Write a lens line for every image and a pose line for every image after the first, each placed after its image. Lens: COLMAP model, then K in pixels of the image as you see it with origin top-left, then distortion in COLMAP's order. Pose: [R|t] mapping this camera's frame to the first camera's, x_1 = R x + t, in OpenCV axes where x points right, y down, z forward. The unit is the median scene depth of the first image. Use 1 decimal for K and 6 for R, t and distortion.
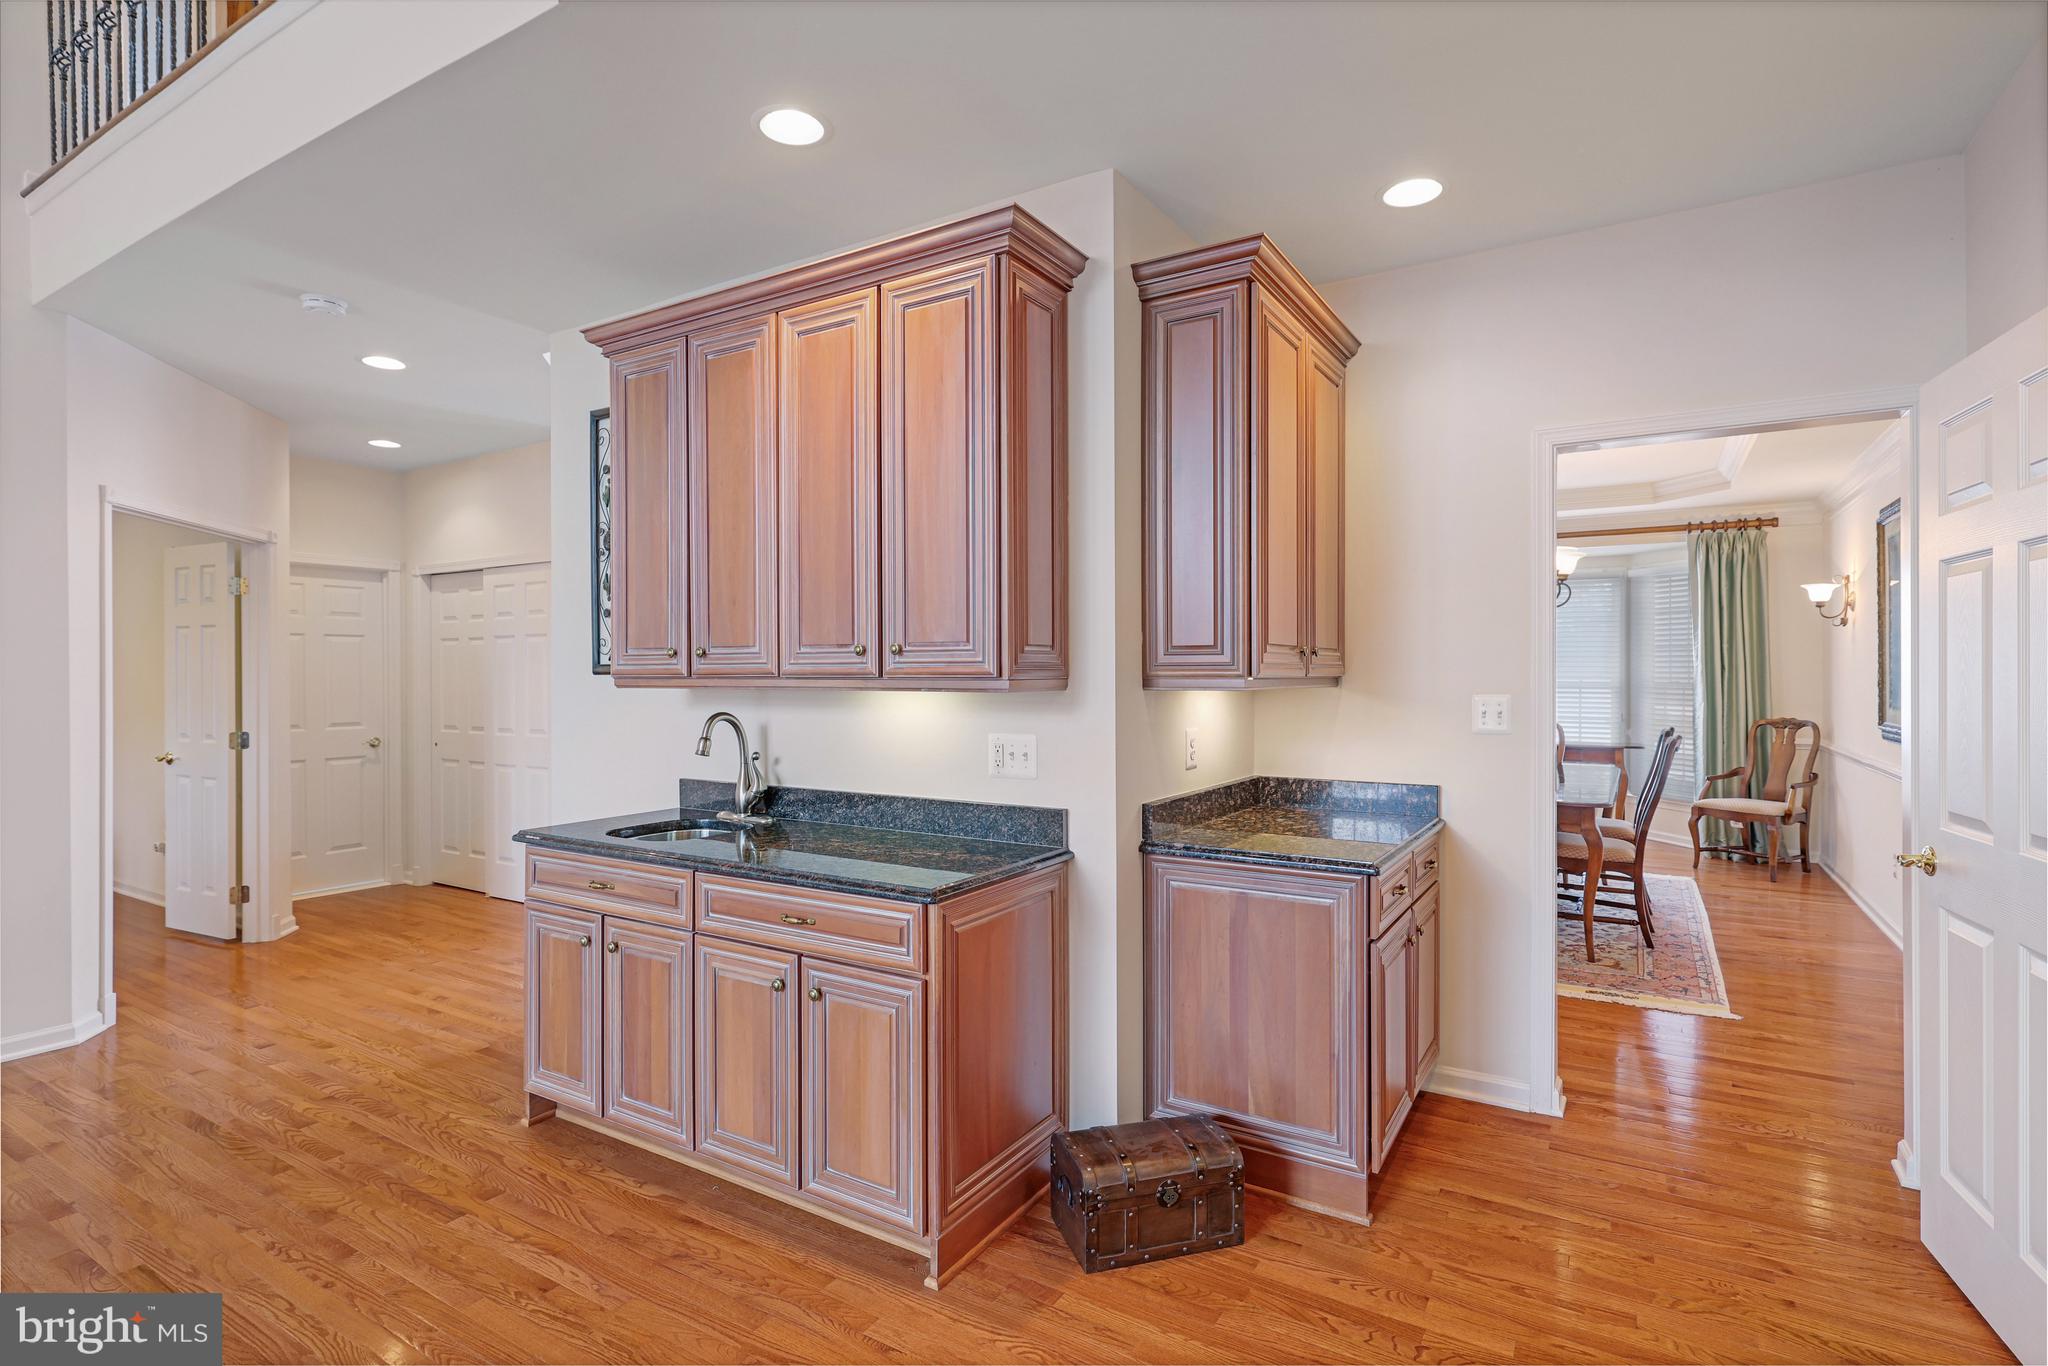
lens RADIAL K [[1001.8, 0, 1024.0], [0, 1001.8, 683.0], [0, 0, 1]] dist [-0.003177, -0.000333]
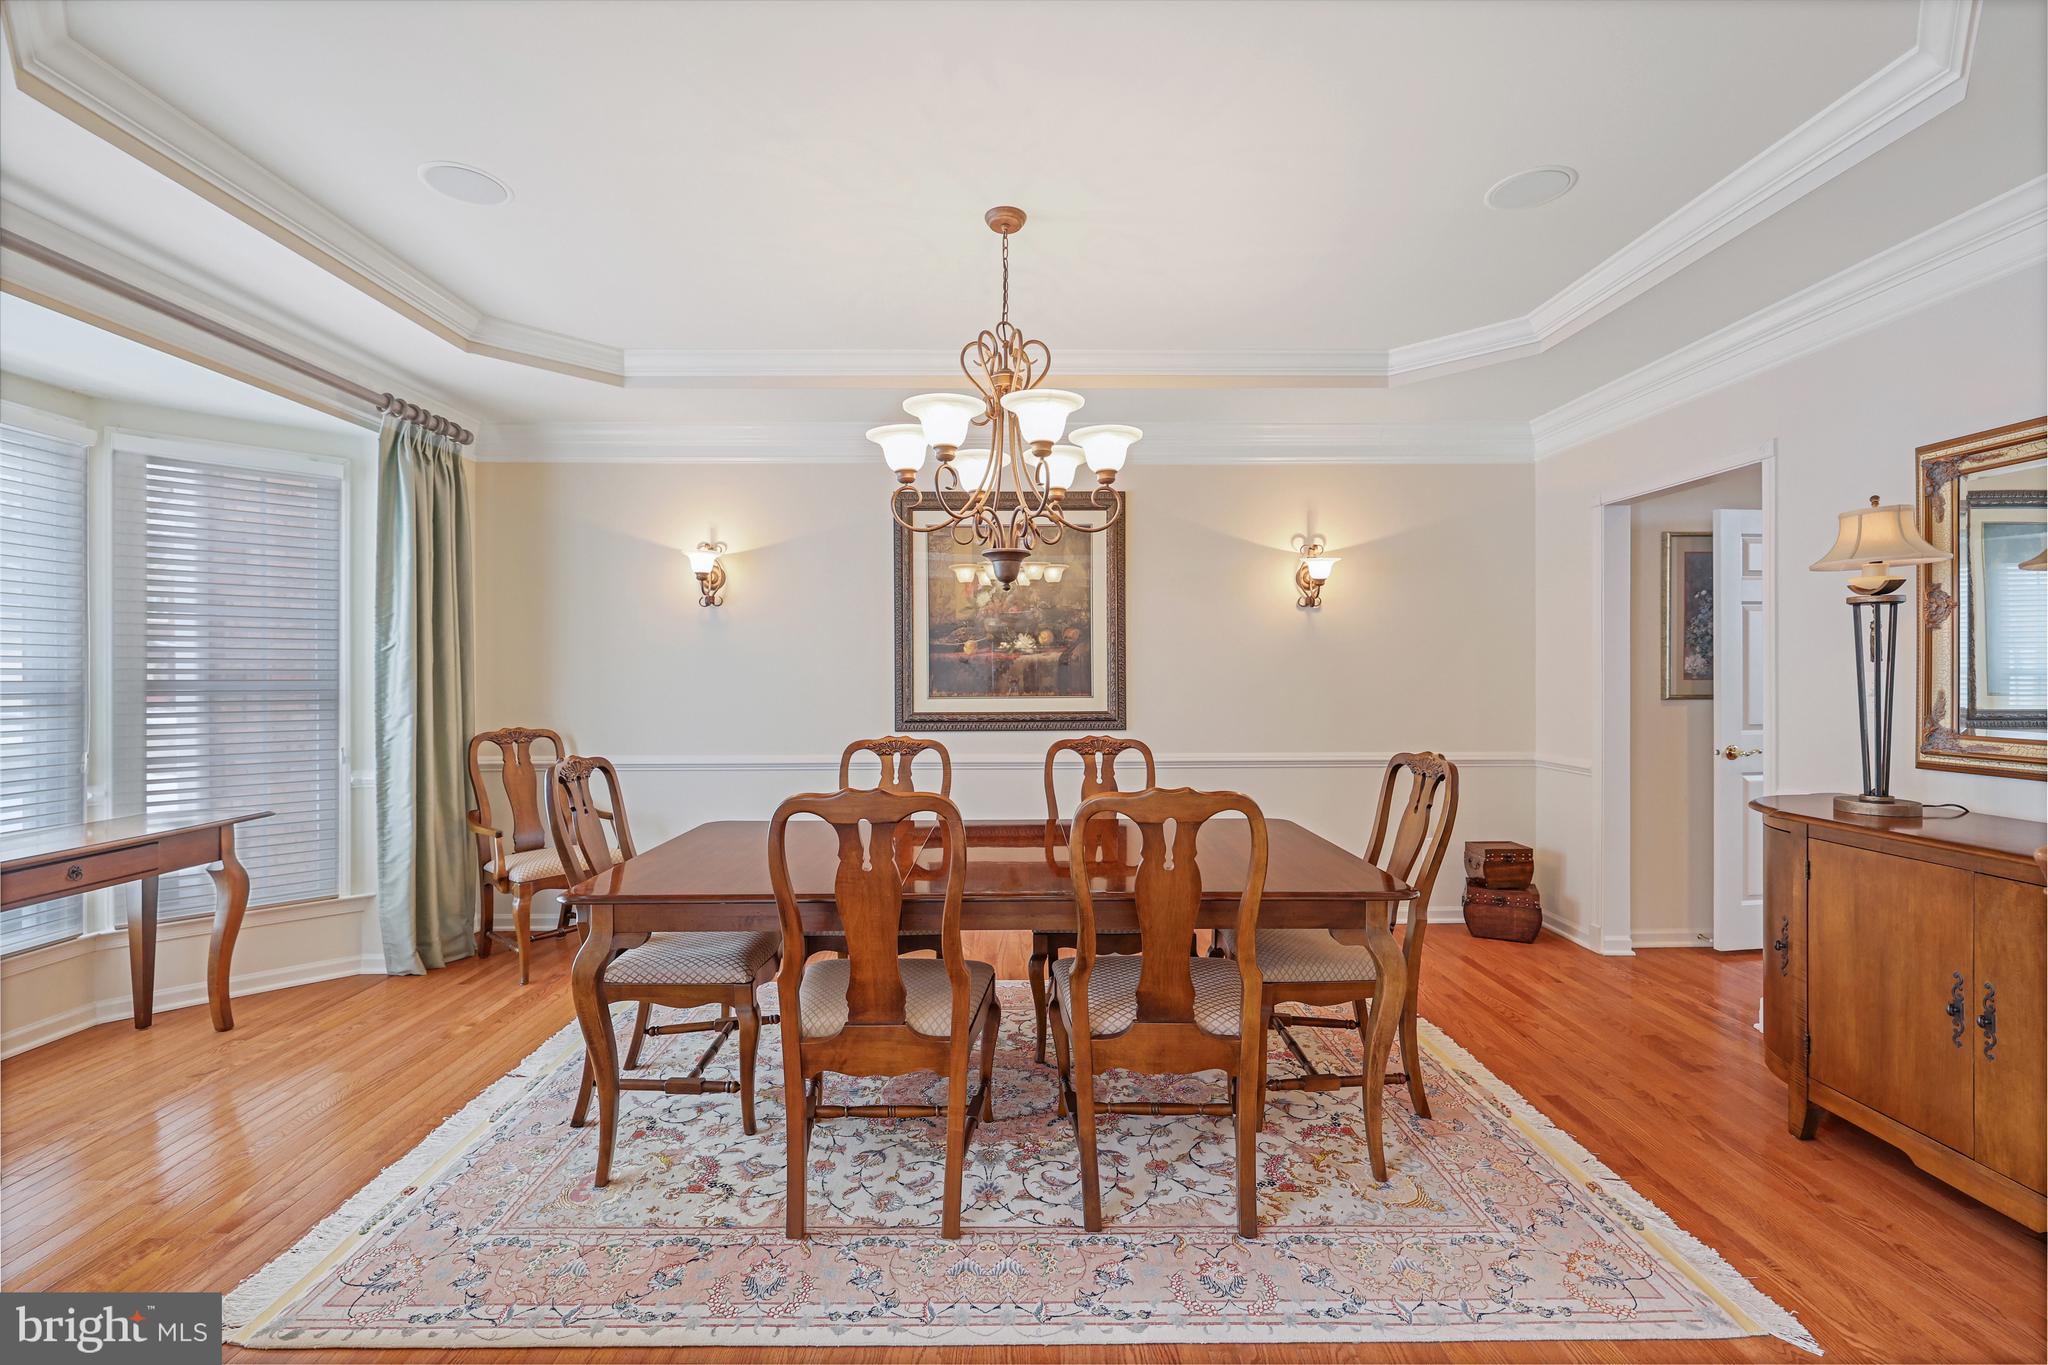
lens RADIAL K [[854.5, 0, 1024.0], [0, 854.5, 682.5], [0, 0, 1]] dist [-0.001019, 0.000055]
pose [[-0.533087, -0.006545, 0.846035, 0.069784], [0.011516, 0.999821, 0.014991, -0.001603], [-0.845982, 0.017735, -0.532917, 1.028534]]
